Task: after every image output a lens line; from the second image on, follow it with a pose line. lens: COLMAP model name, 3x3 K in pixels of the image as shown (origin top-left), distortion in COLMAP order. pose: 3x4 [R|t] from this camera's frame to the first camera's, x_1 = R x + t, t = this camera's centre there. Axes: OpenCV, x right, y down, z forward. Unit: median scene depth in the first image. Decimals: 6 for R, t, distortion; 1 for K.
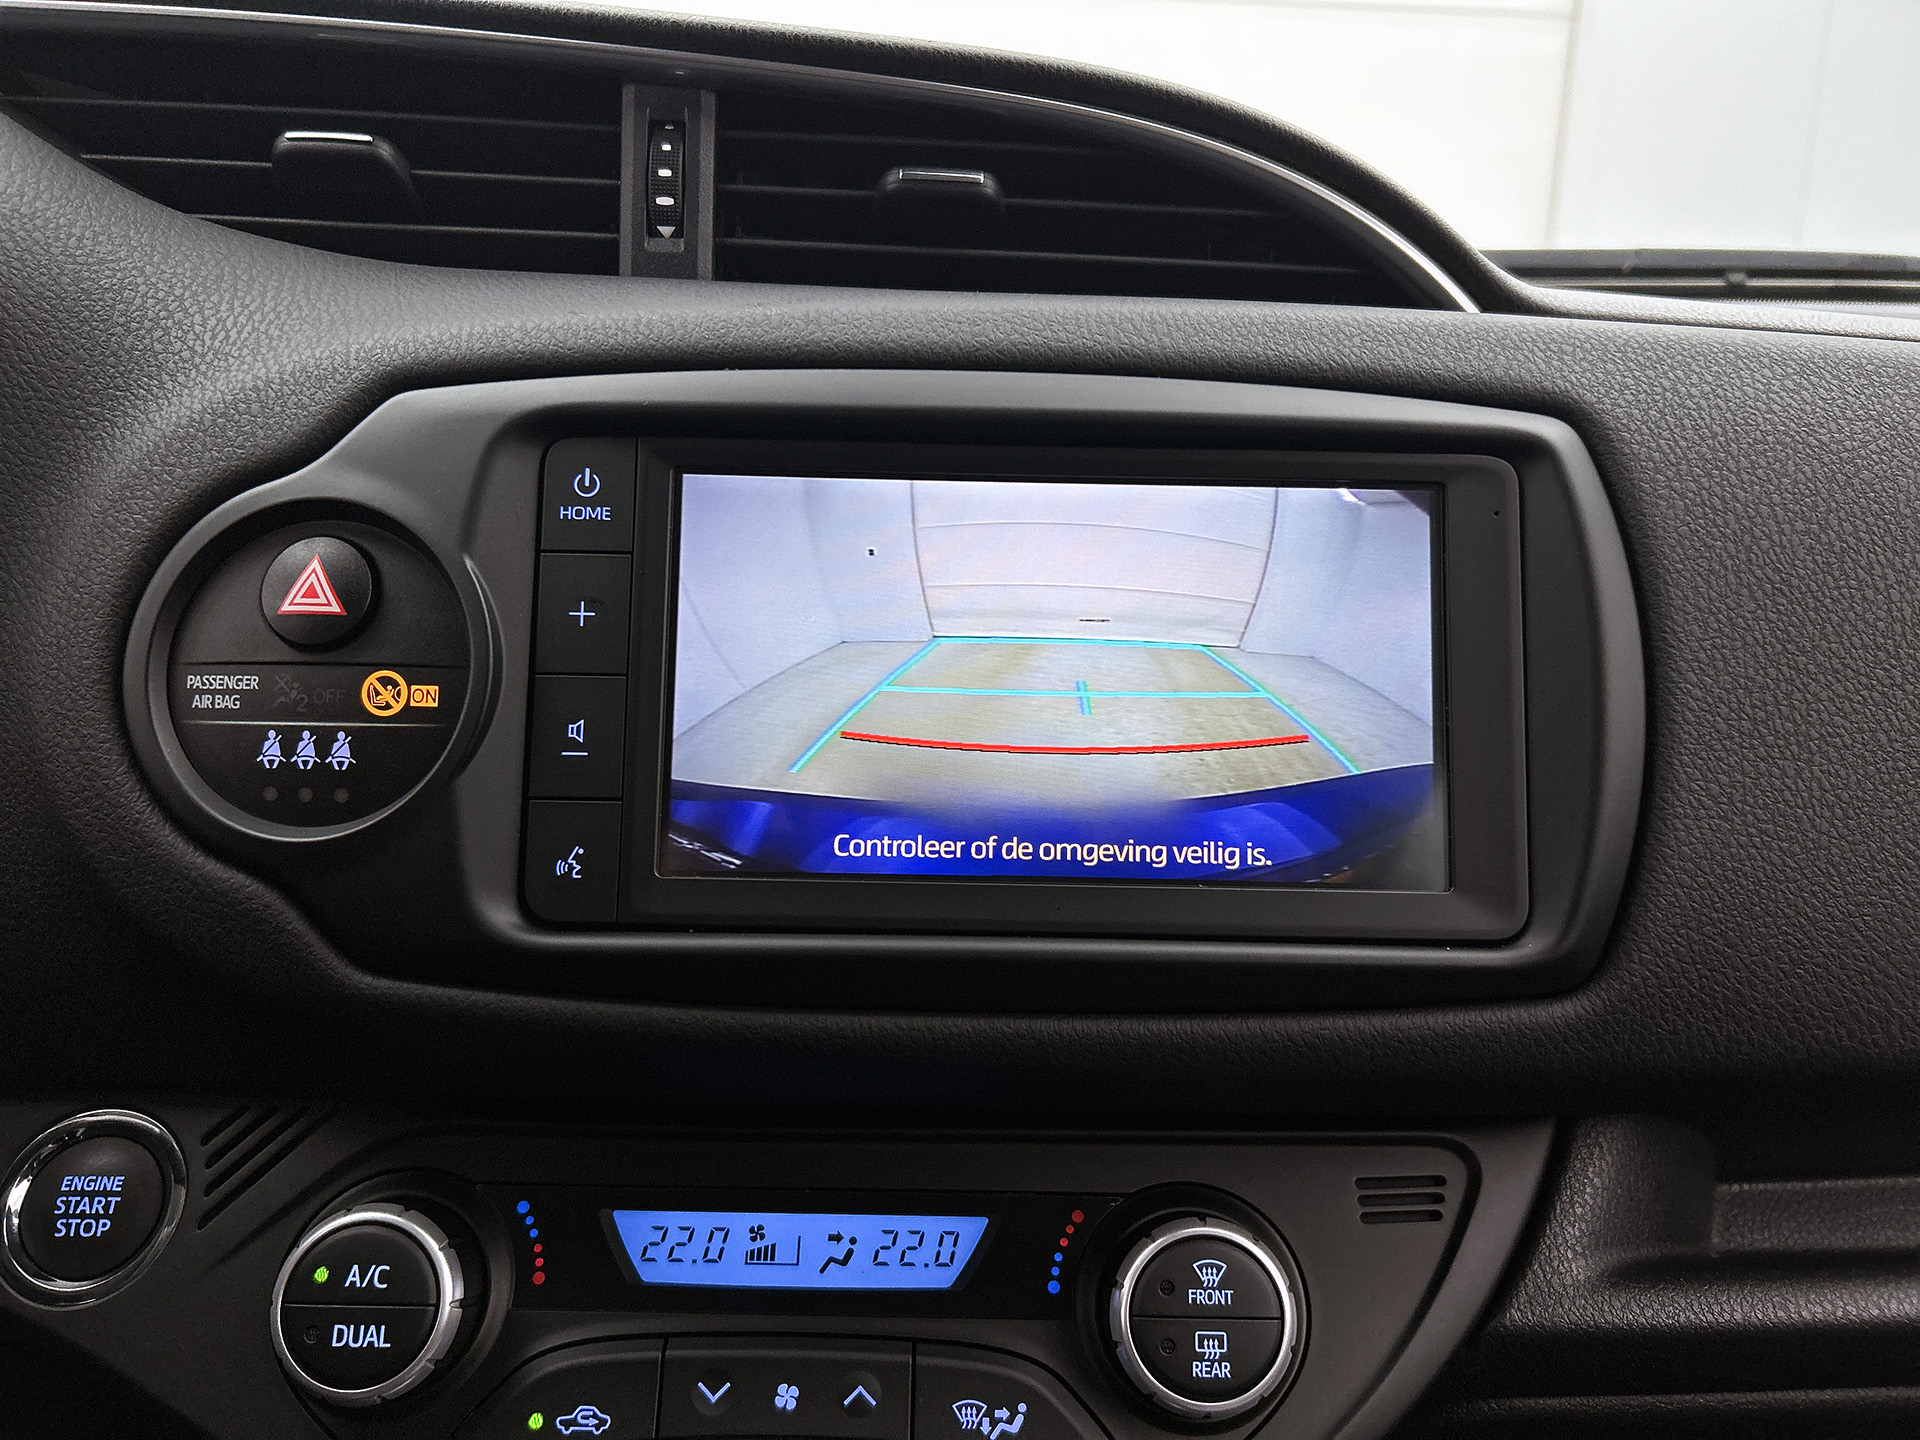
lens RADIAL K [[1462.0, 0, 970.9], [0, 1462.0, 727.8], [0, 0, 1]] dist [0.037373, -0.047919]
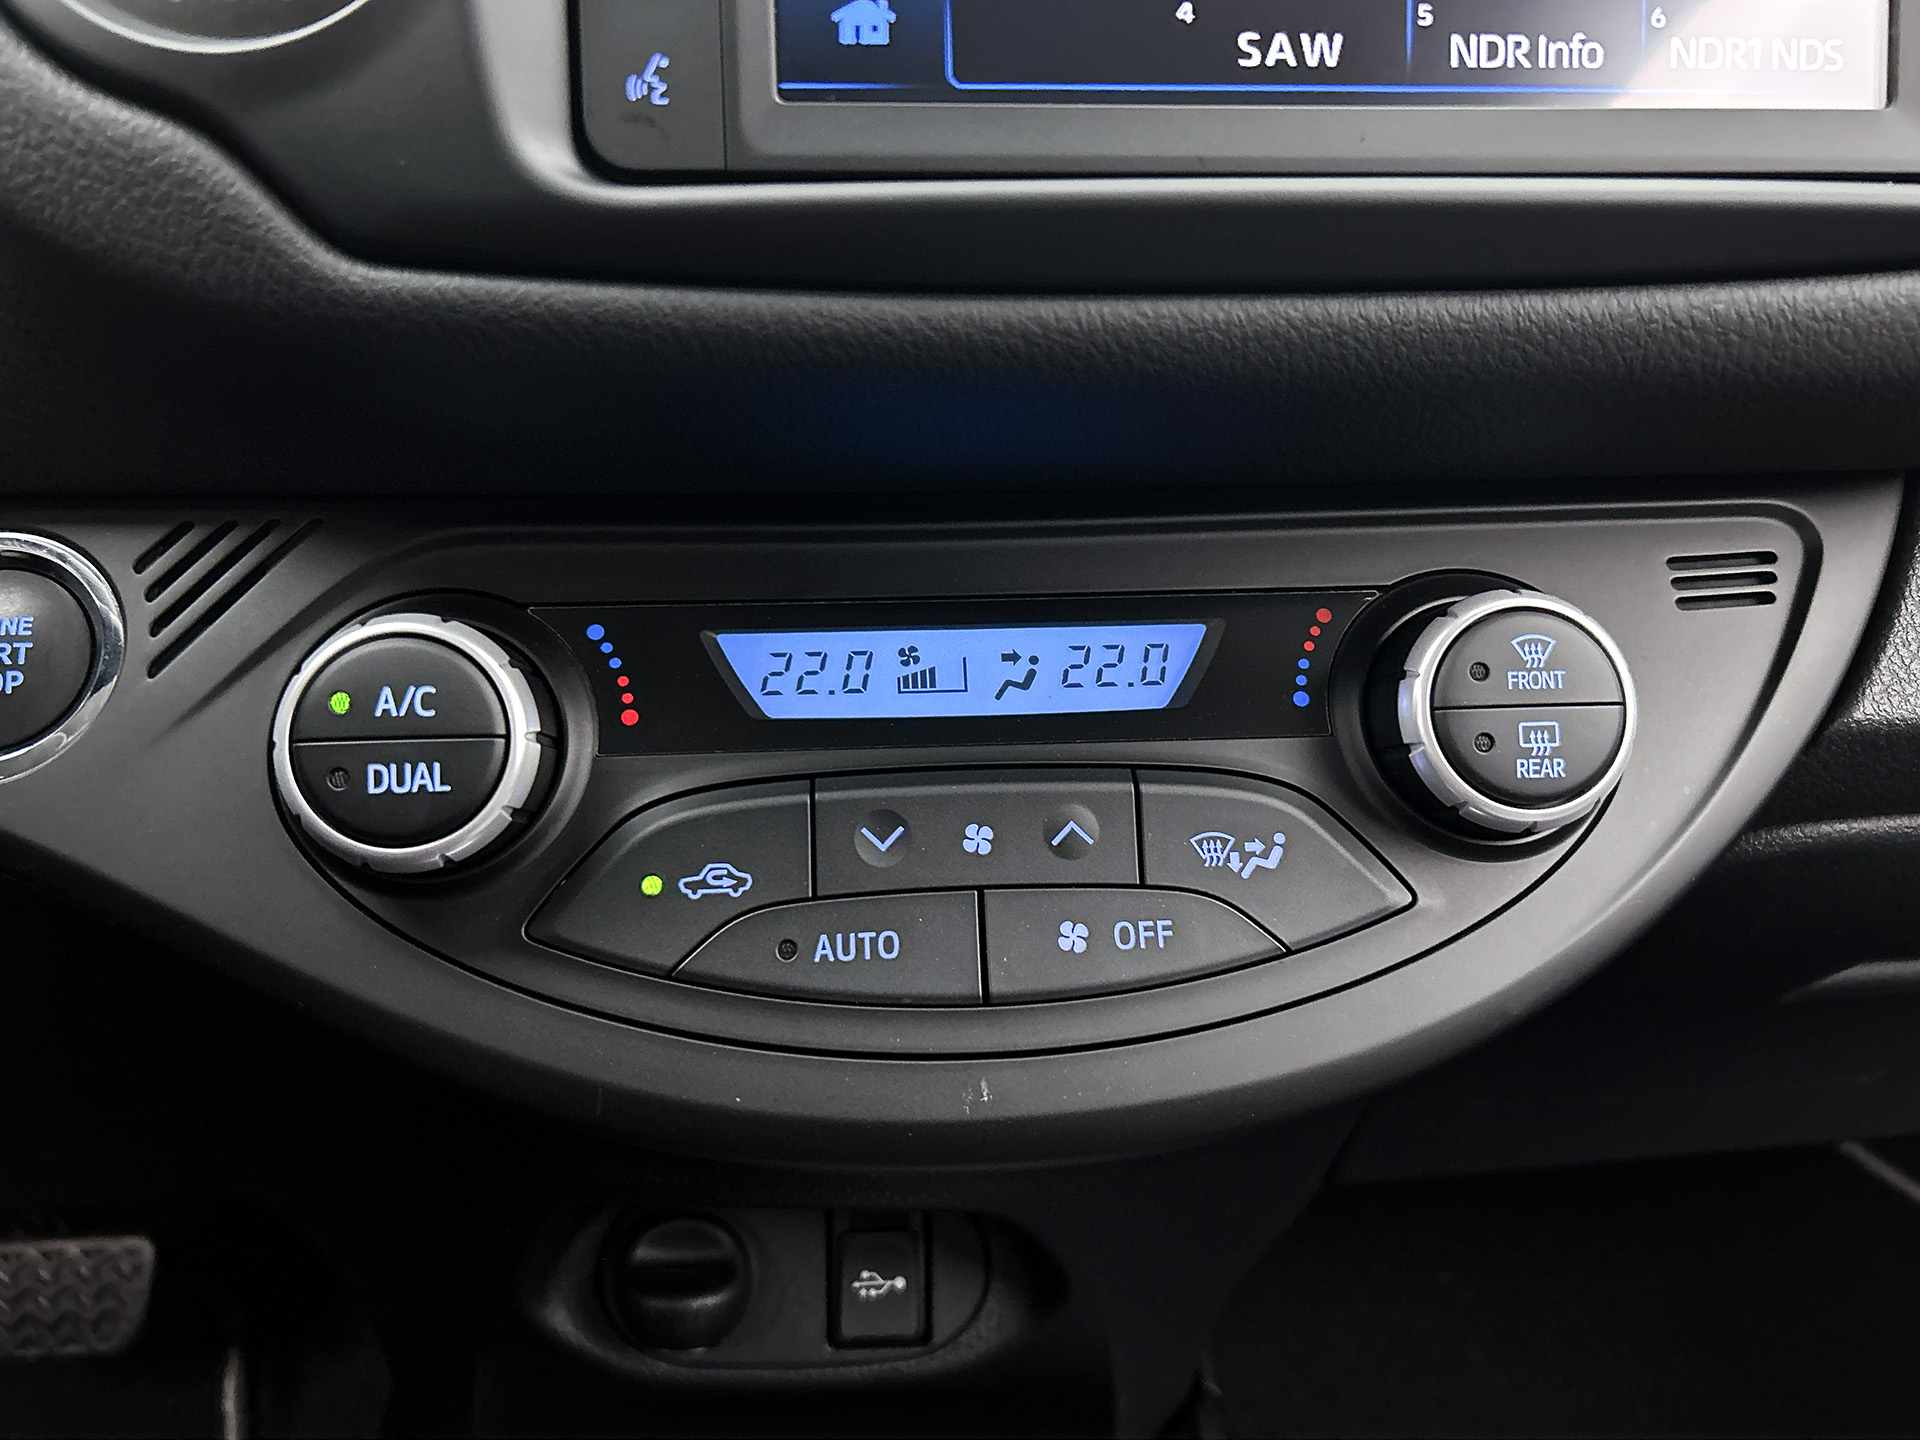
lens RADIAL K [[1462.0, 0, 966.6], [0, 1462.0, 683.9], [0, 0, 1]] dist [0.037373, -0.047919]
pose [[0.996864, -0.044496, 0.065435, -0.176494], [0.031122, 0.980747, 0.192788, 0.226209], [-0.072754, -0.190147, 0.979056, 0.266644]]
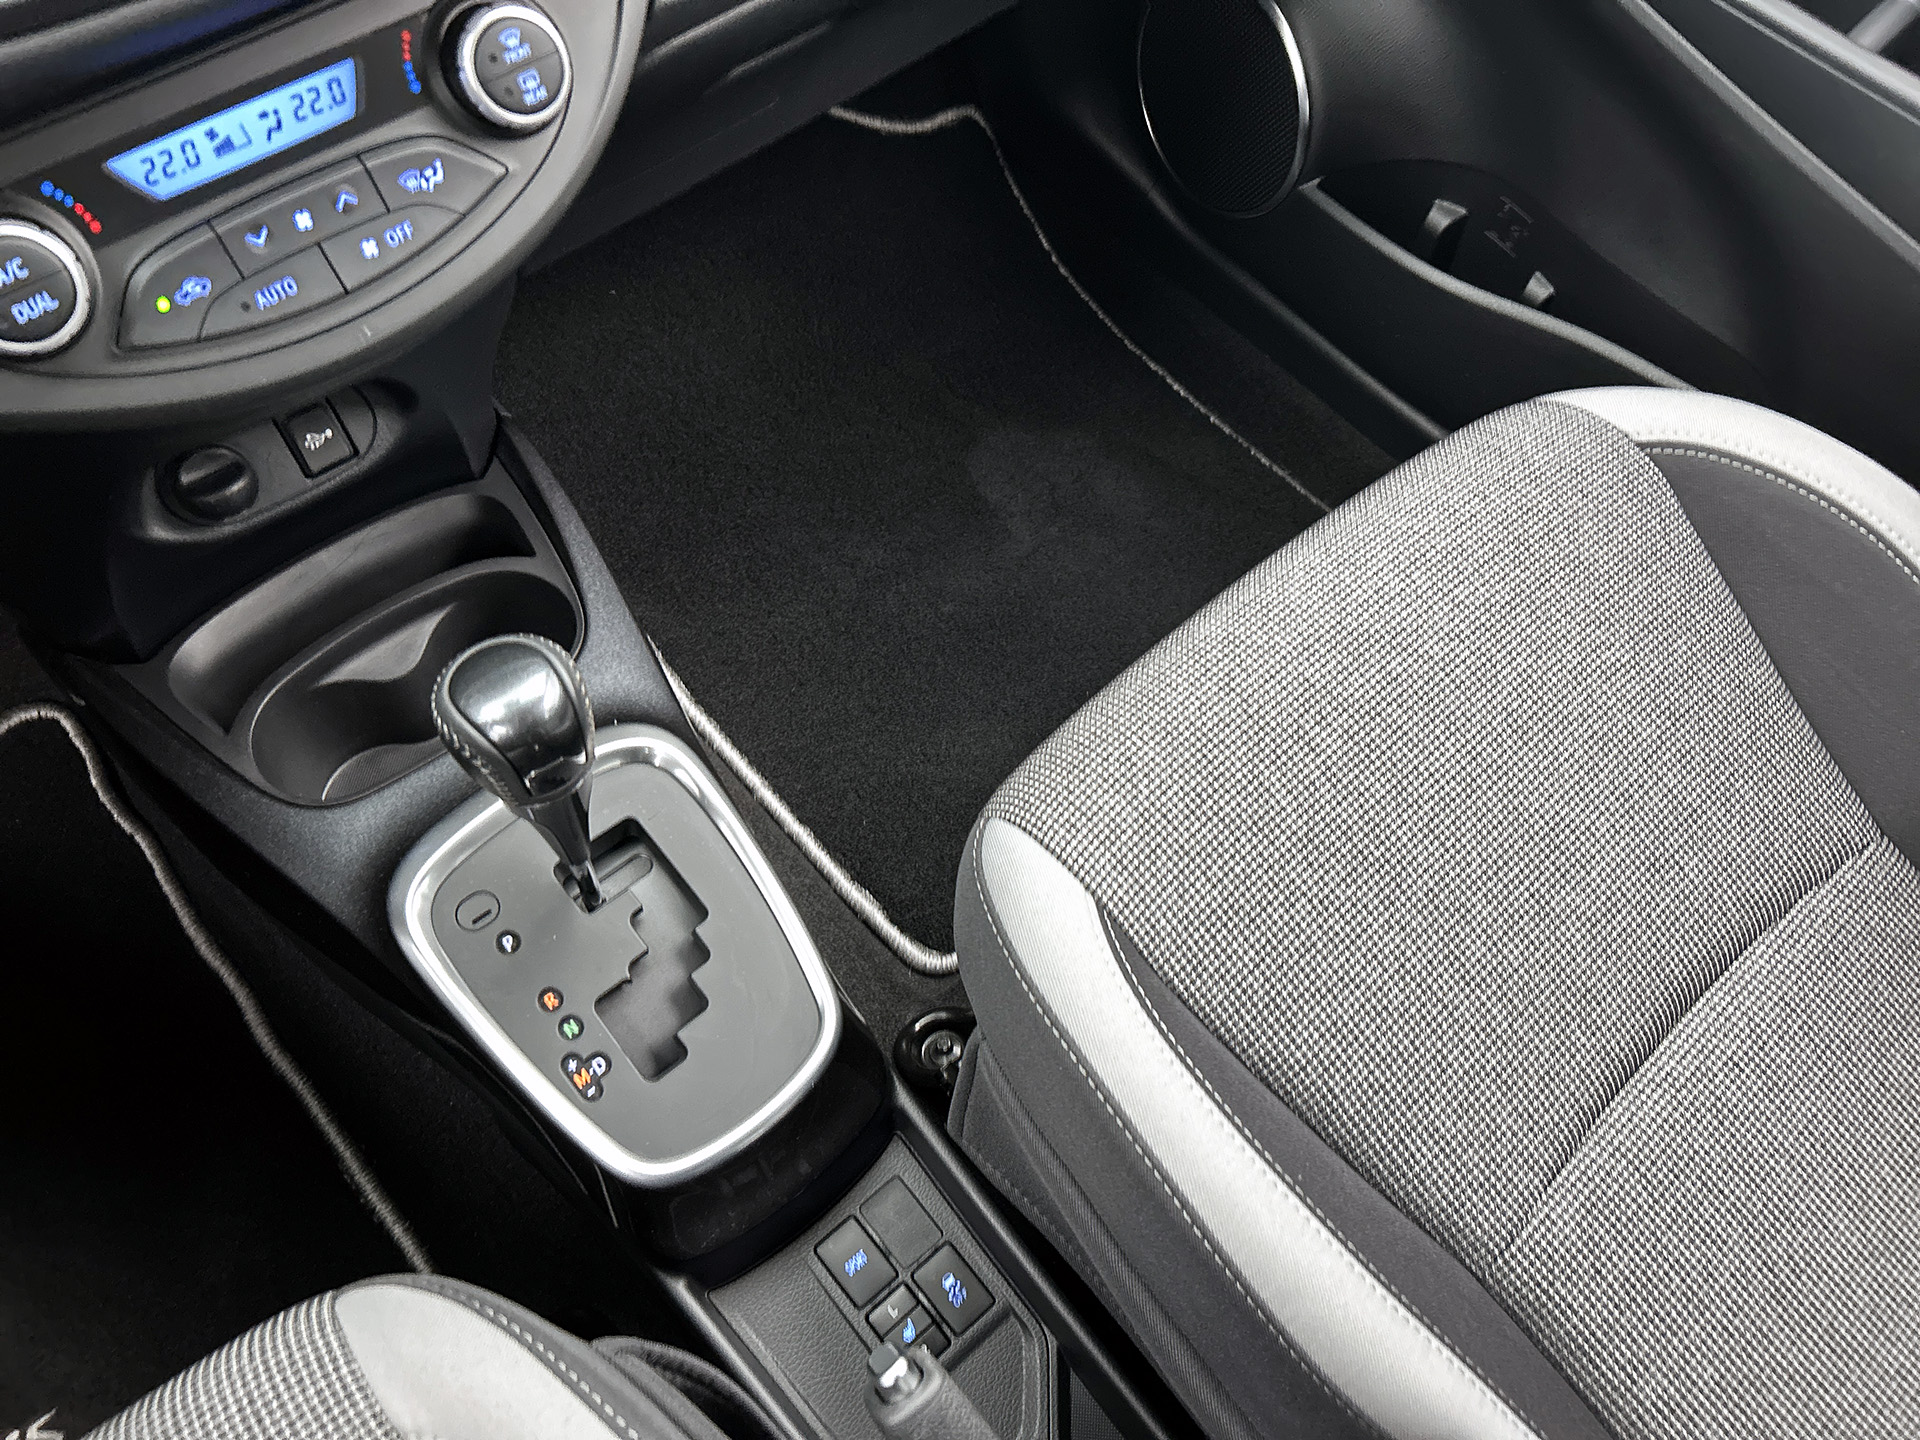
lens RADIAL K [[1462.0, 0, 988.1], [0, 1462.0, 717.1], [0, 0, 1]] dist [0.037373, -0.047919]
pose [[0.753754, -0.555469, 0.351155, -0.421028], [0.090136, 0.616692, 0.782028, -0.387483], [-0.650946, -0.557804, 0.514901, -0.592837]]
